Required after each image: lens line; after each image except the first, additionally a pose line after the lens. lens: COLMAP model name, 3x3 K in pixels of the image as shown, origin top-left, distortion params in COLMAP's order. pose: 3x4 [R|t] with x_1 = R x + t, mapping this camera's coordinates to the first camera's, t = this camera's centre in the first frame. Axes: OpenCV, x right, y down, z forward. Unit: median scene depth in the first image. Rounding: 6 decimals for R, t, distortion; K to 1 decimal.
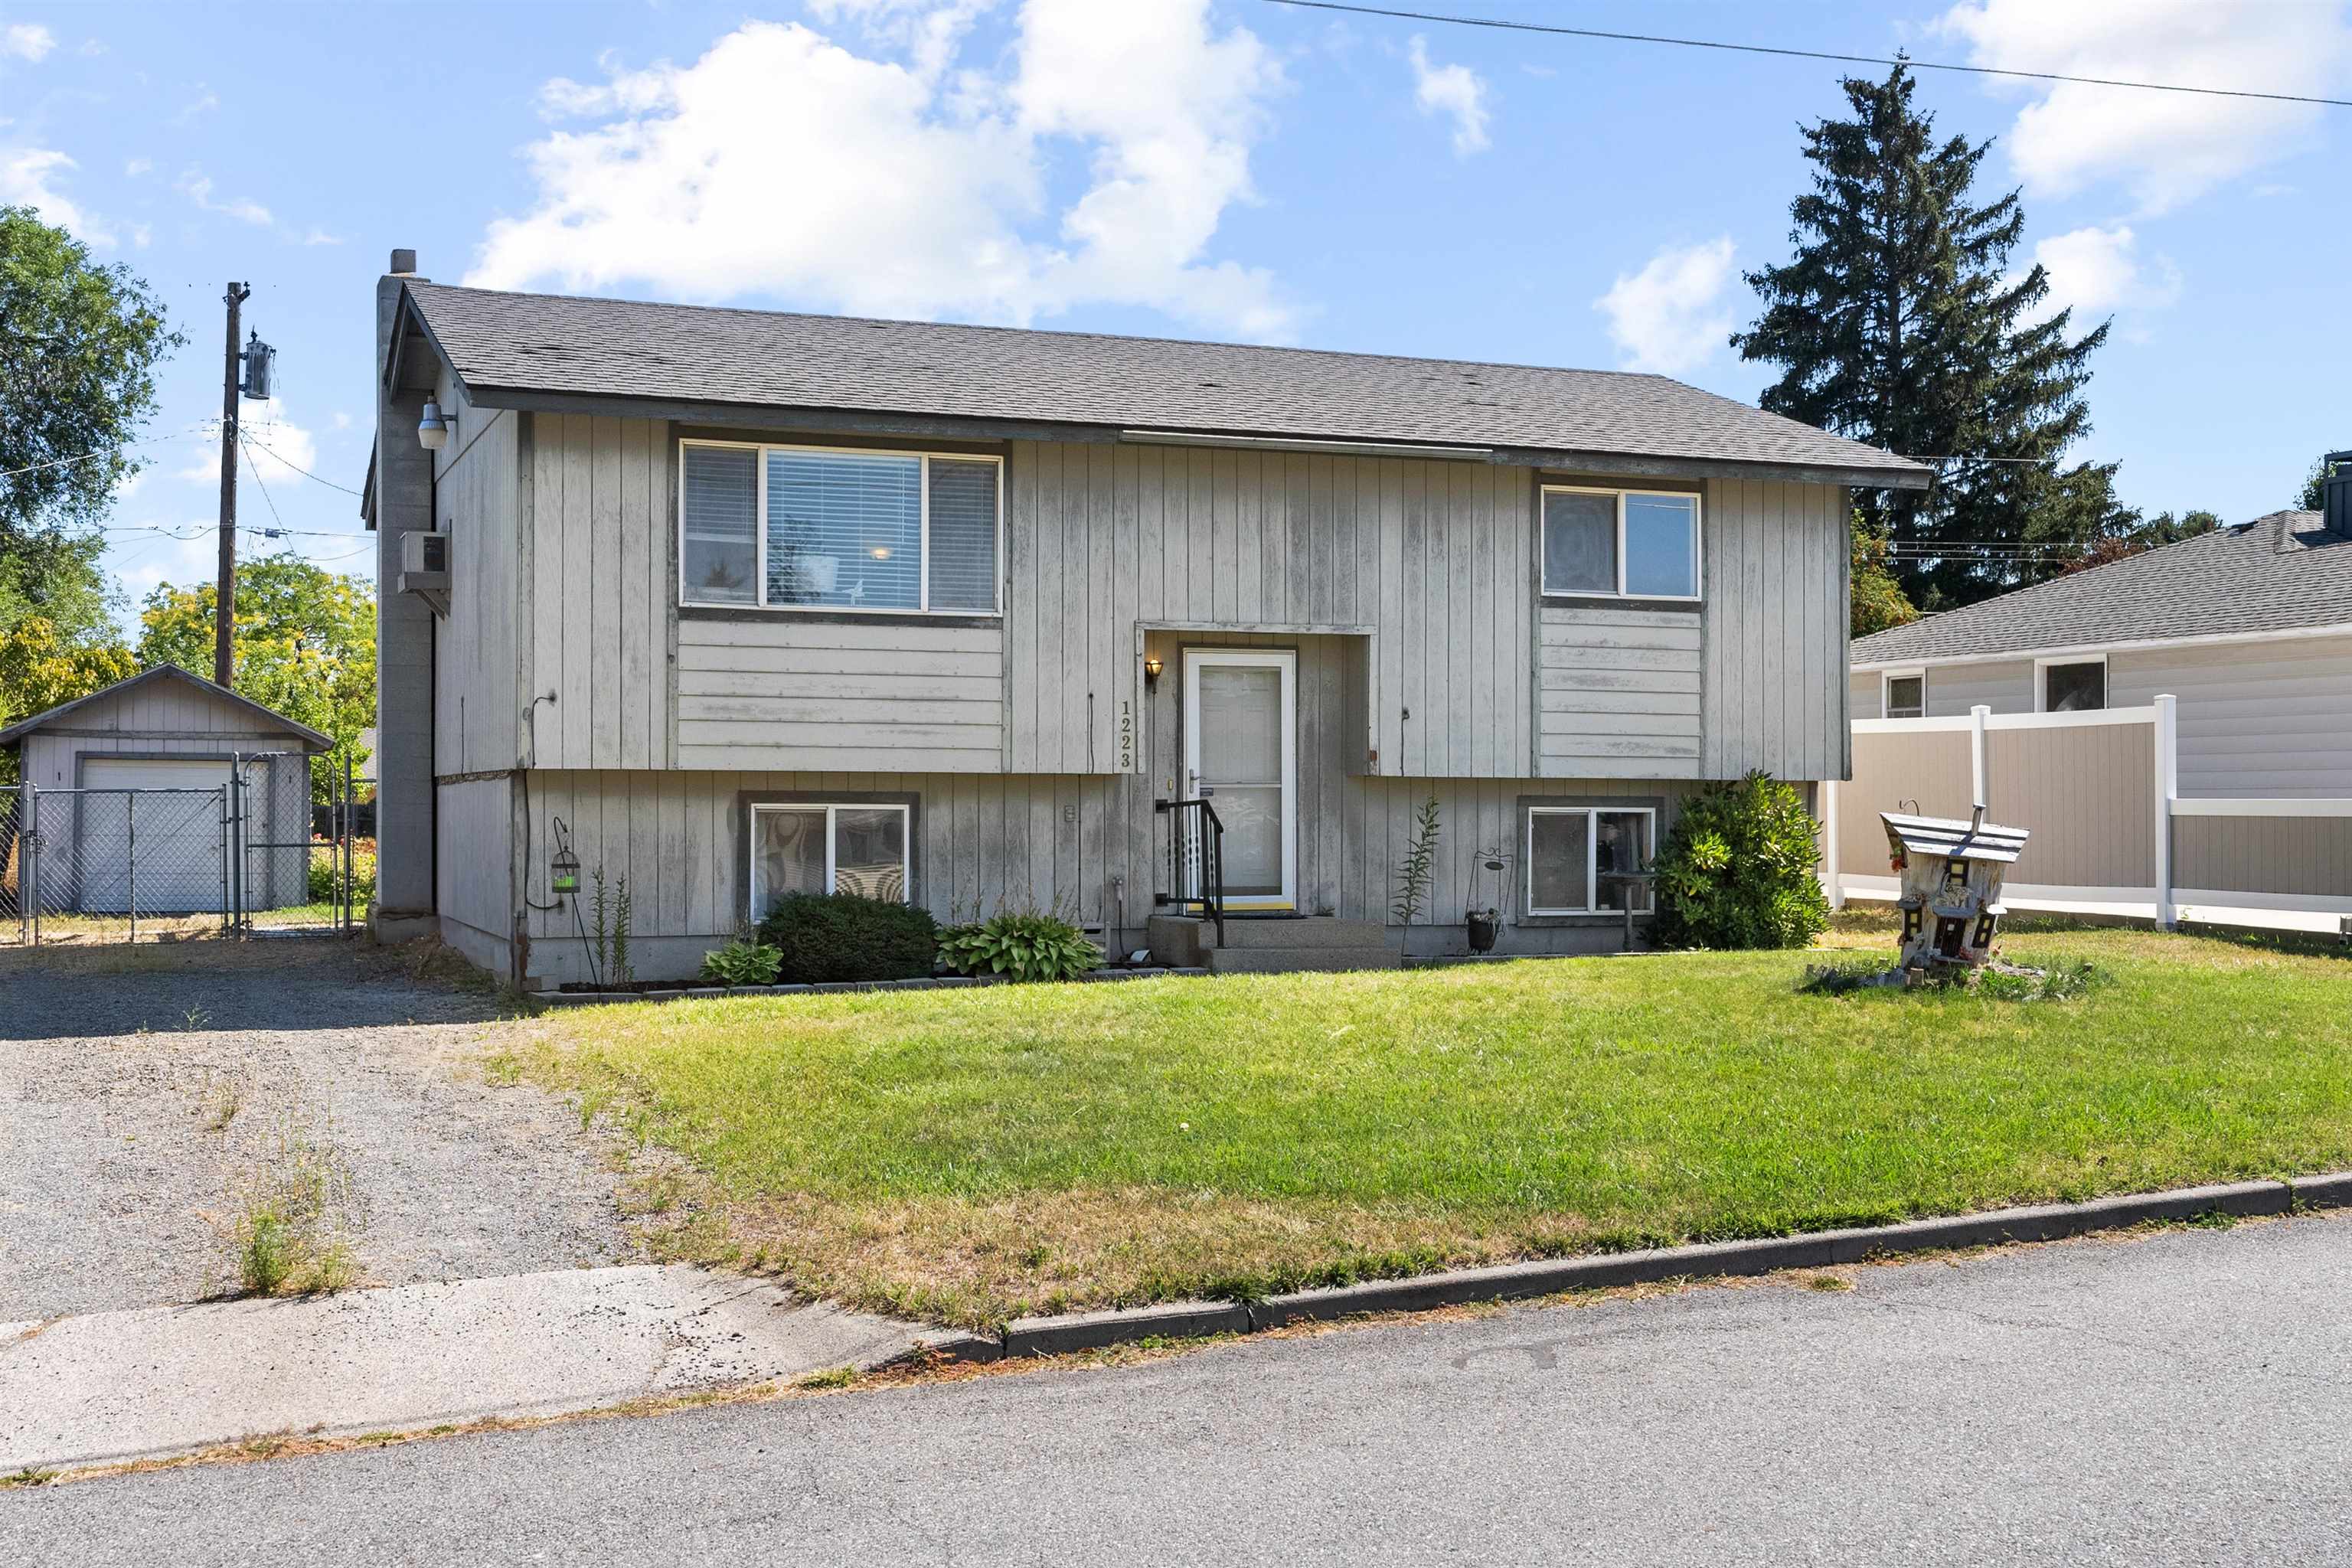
lens RADIAL K [[2668.2, 0, 1179.7], [0, 2668.2, 784.2], [0, 0, 1]] dist [0.014915, 0.000000]
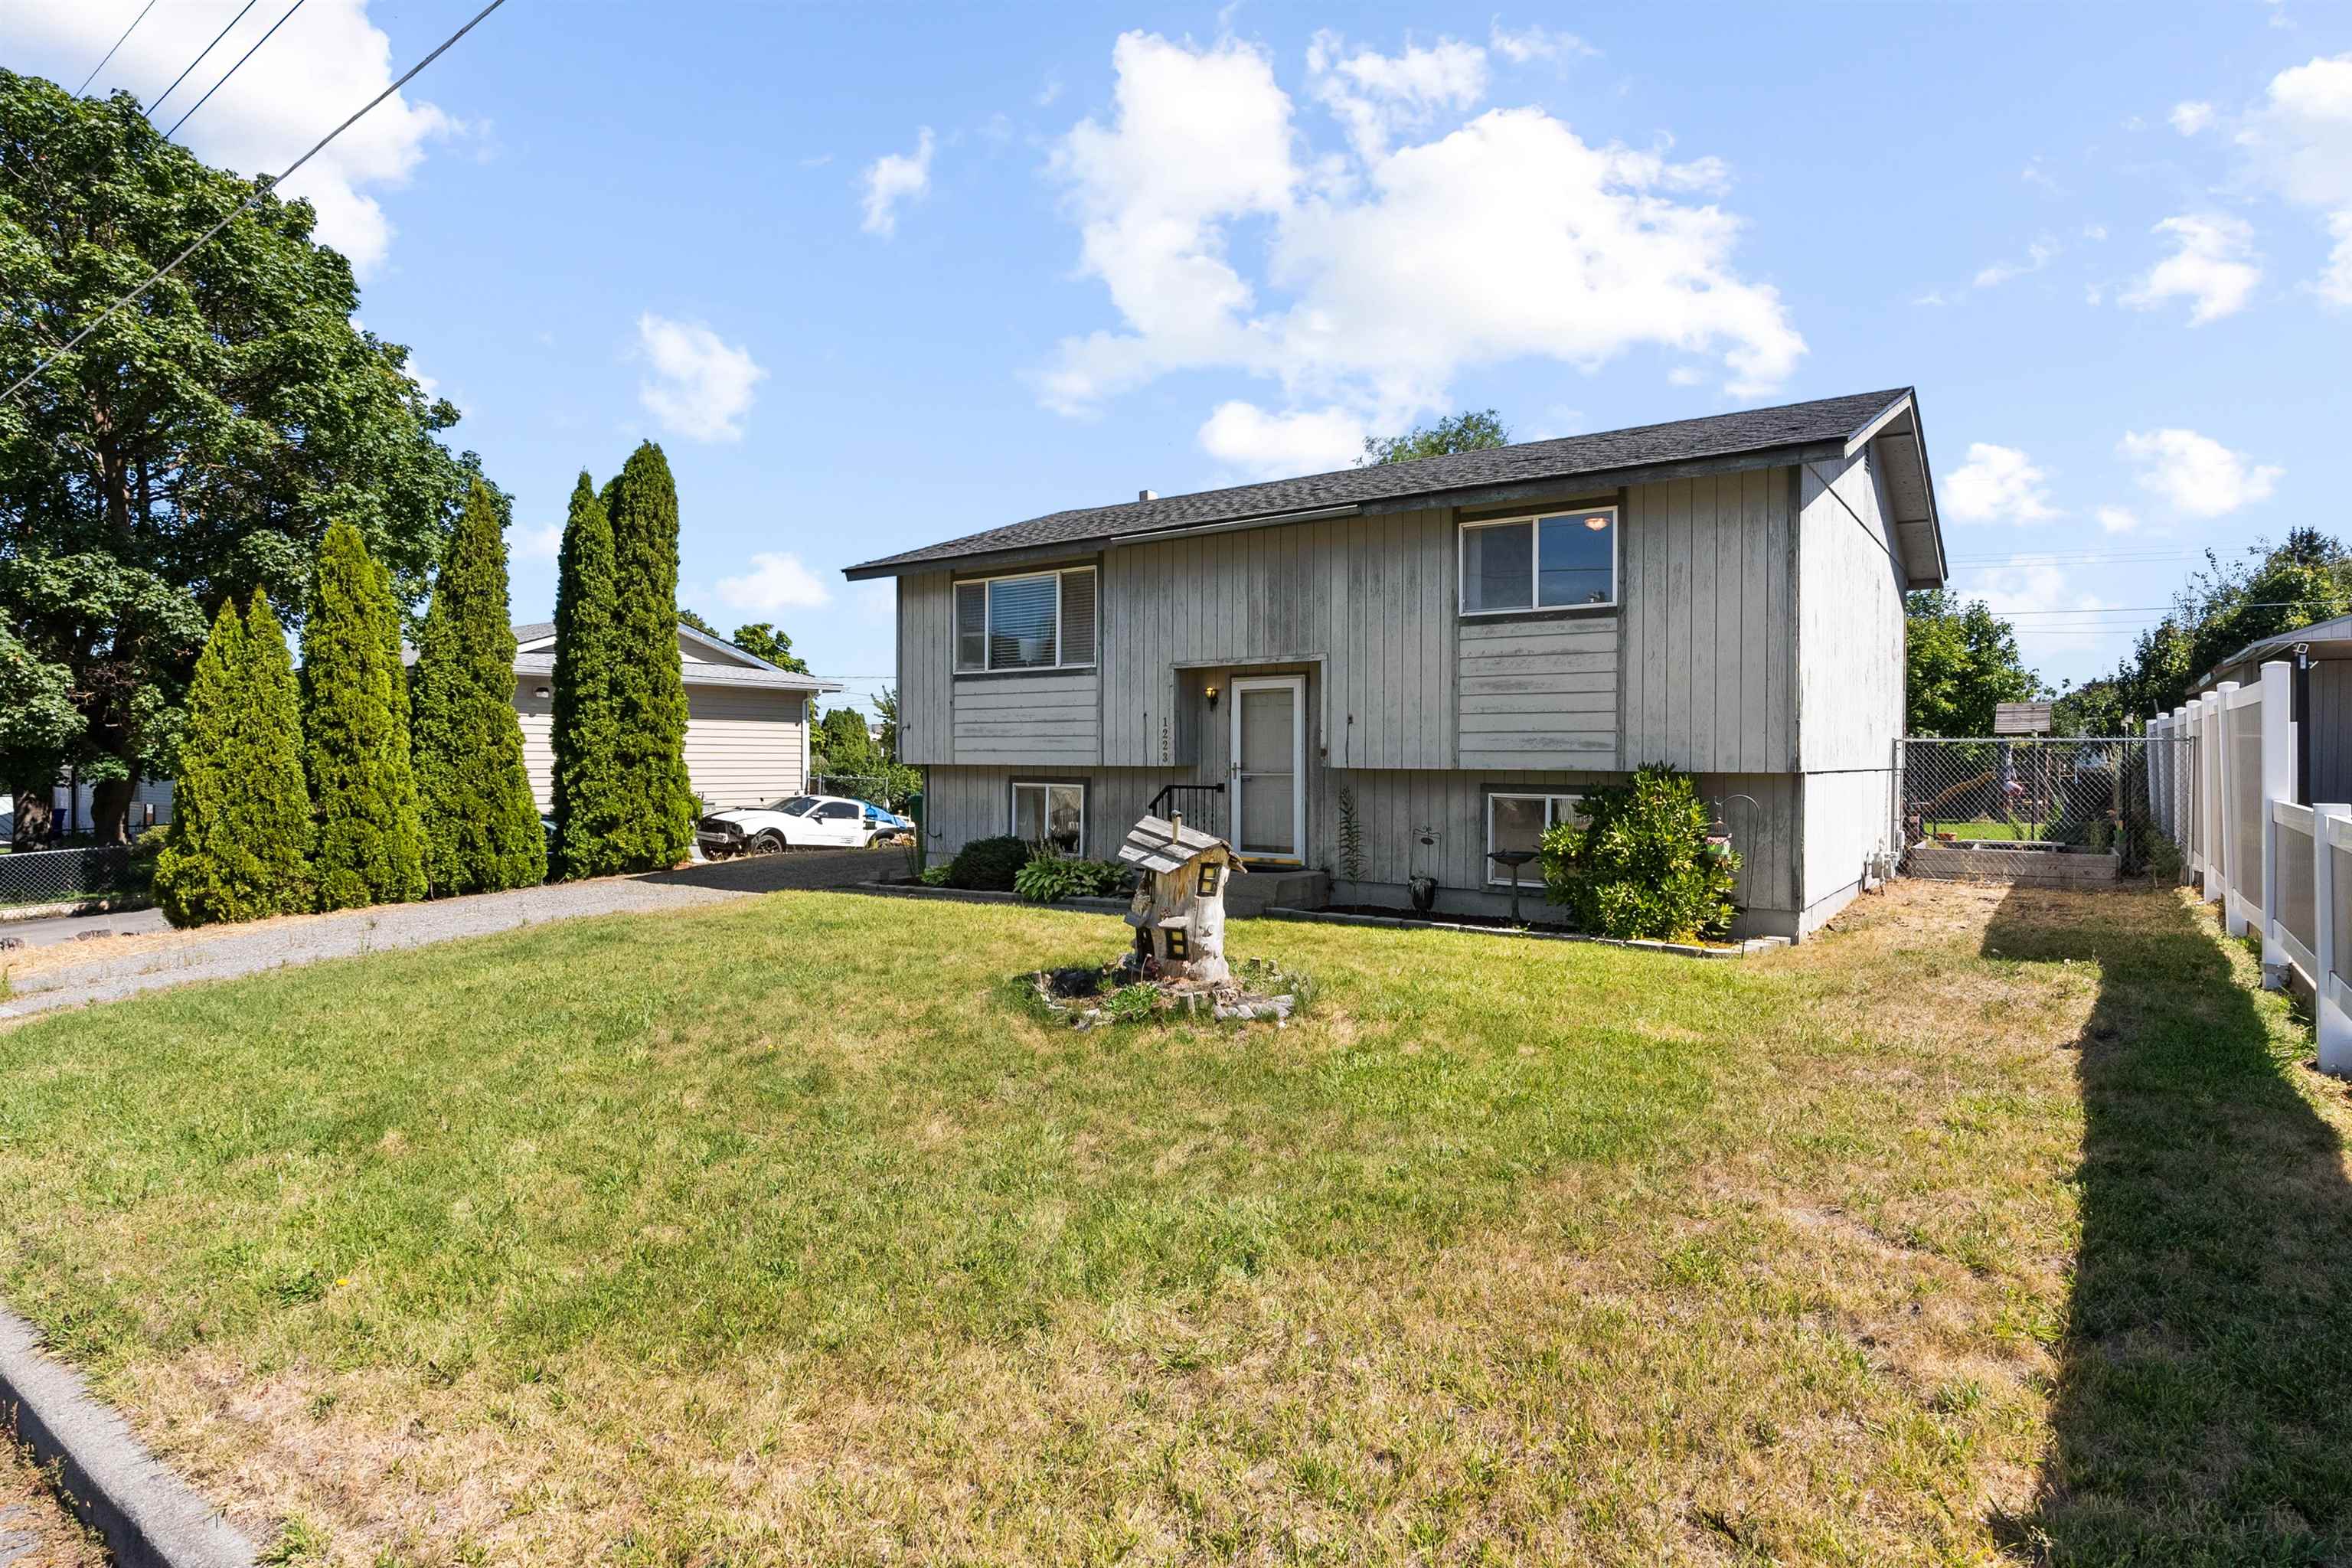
lens RADIAL K [[1241.7, 0, 1192.3], [0, 1241.7, 764.4], [0, 0, 1]] dist [-0.014537, 0.001486]
pose [[0.543510, 0.004253, -0.839392, 0.557894], [0.007557, 0.999922, 0.009959, -0.011542], [0.839369, -0.011756, 0.543435, 0.622871]]
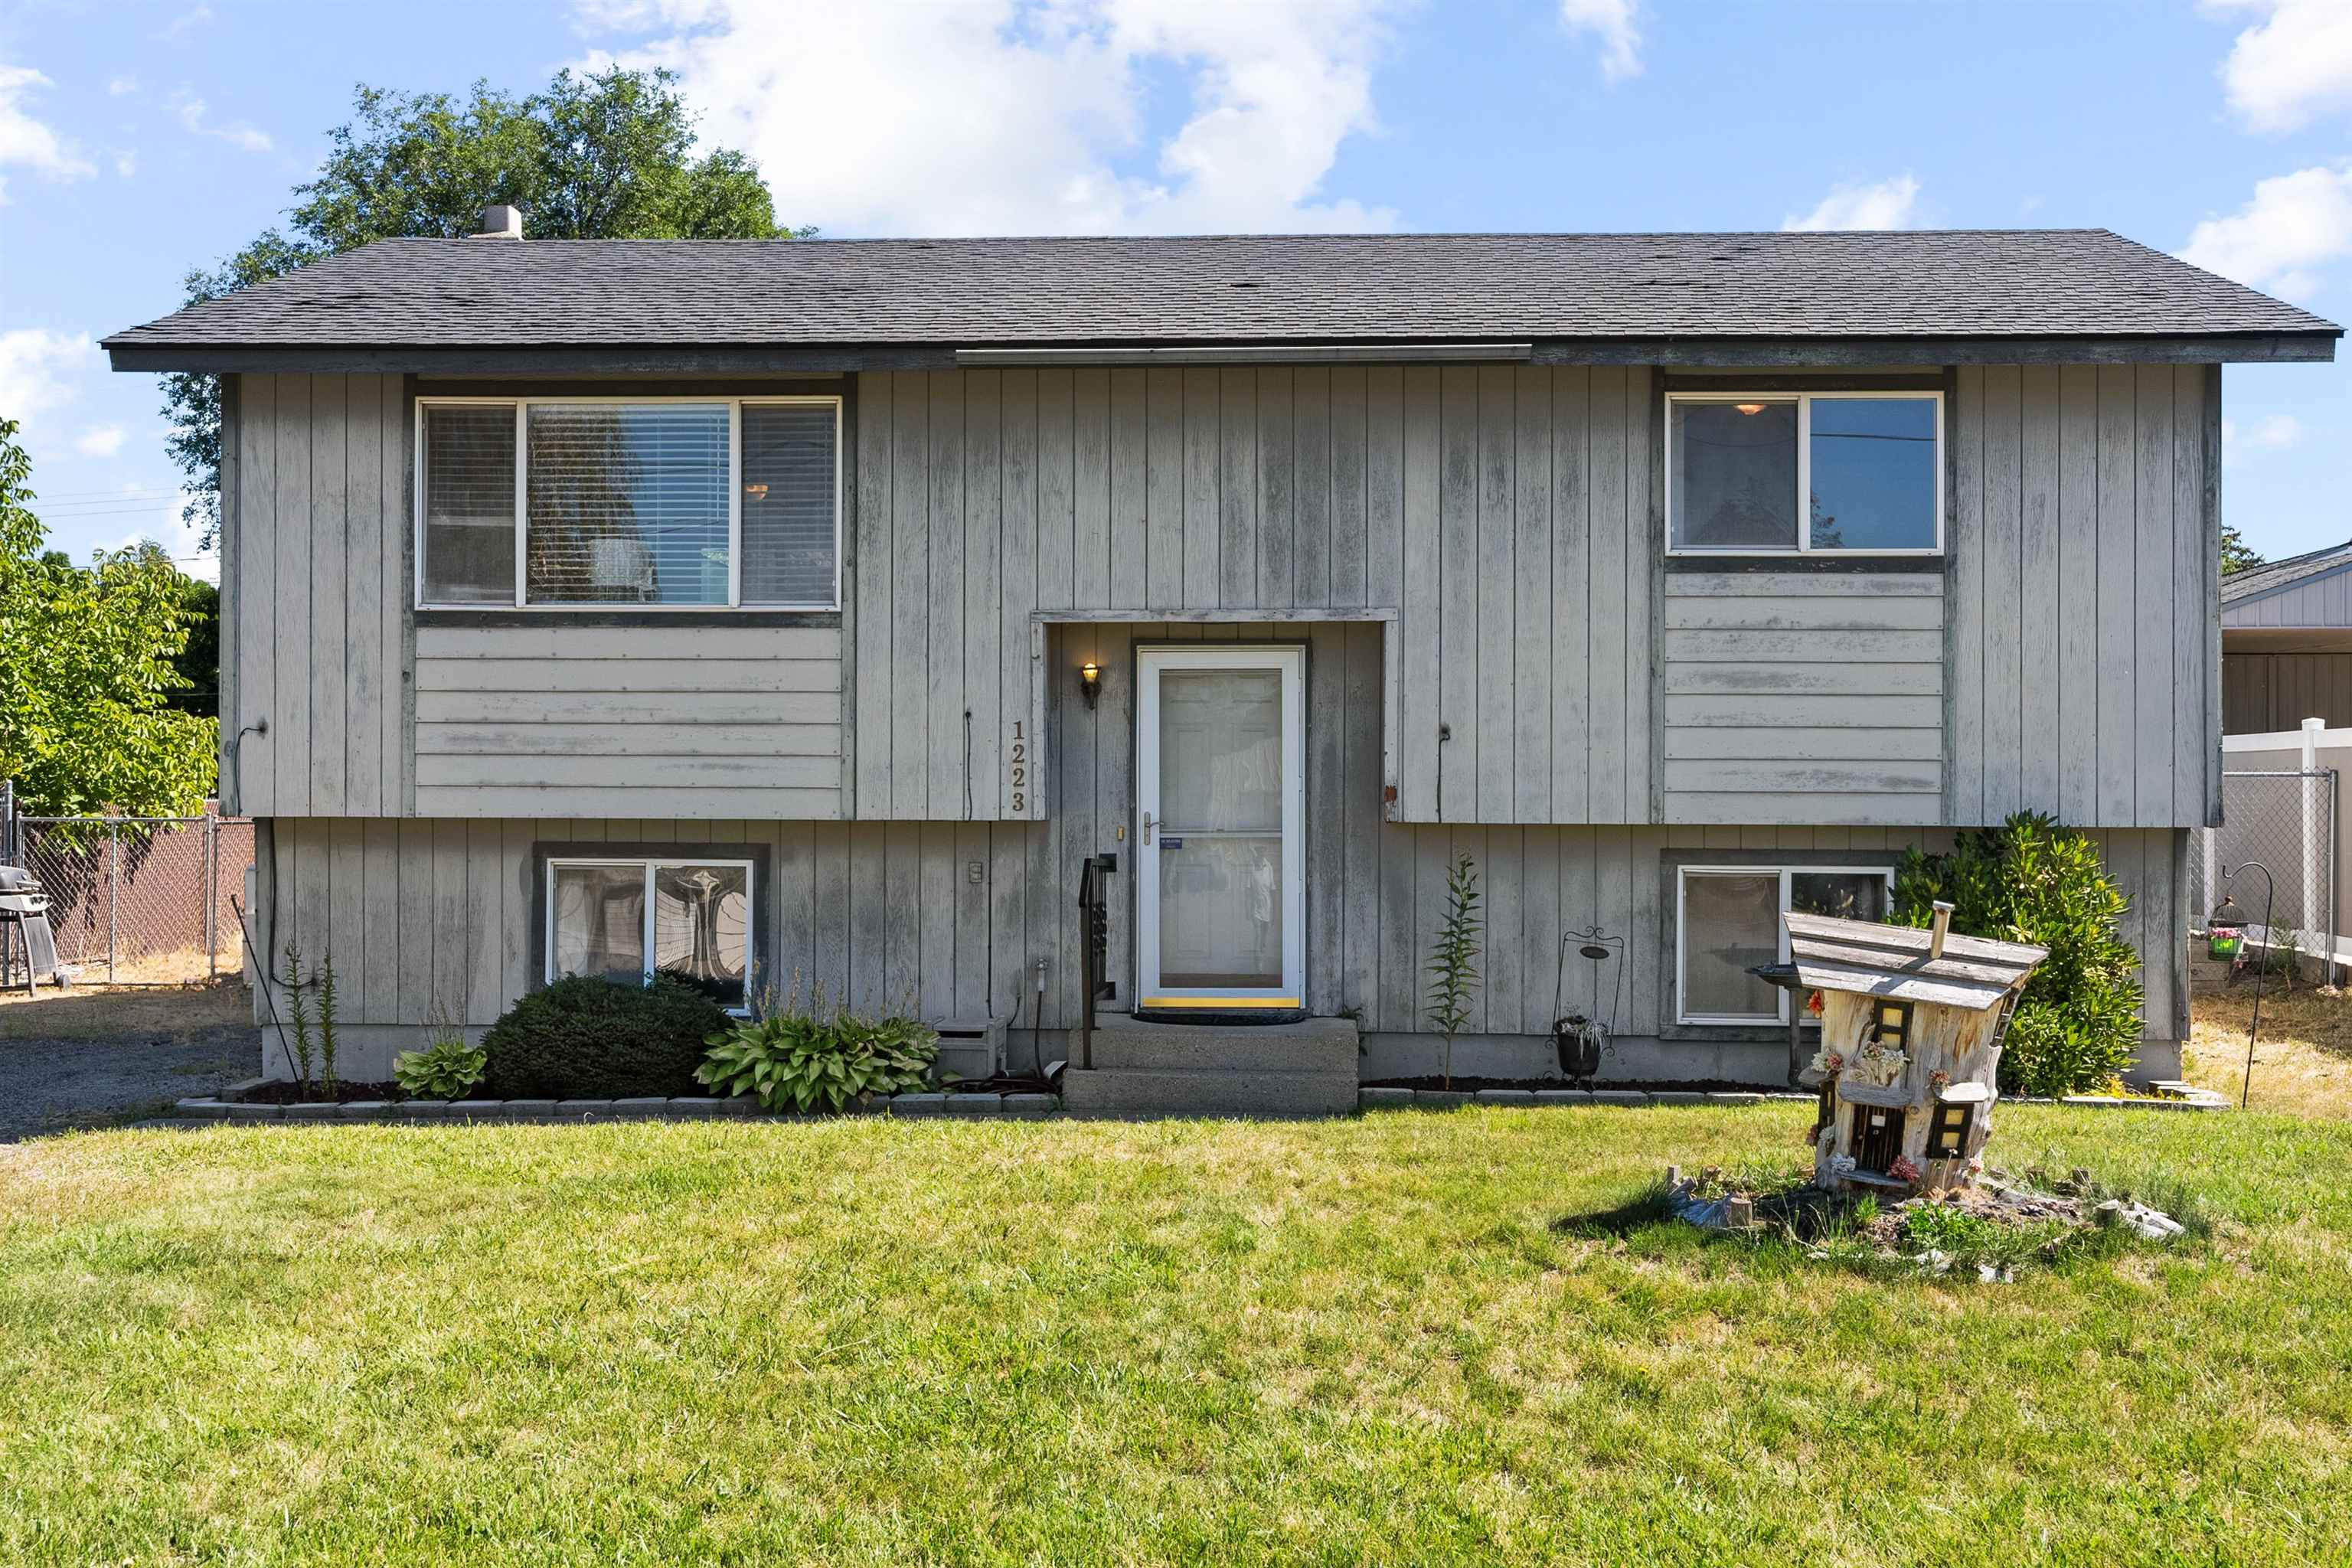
lens RADIAL K [[2668.2, 0, 1183.5], [0, 2668.2, 775.4], [0, 0, 1]] dist [0.014915, 0.000000]
pose [[0.911103, -0.001497, -0.412176, 0.315991], [0.002743, 0.999993, 0.002433, -0.017520], [0.412169, -0.003347, 0.911101, 0.344604]]
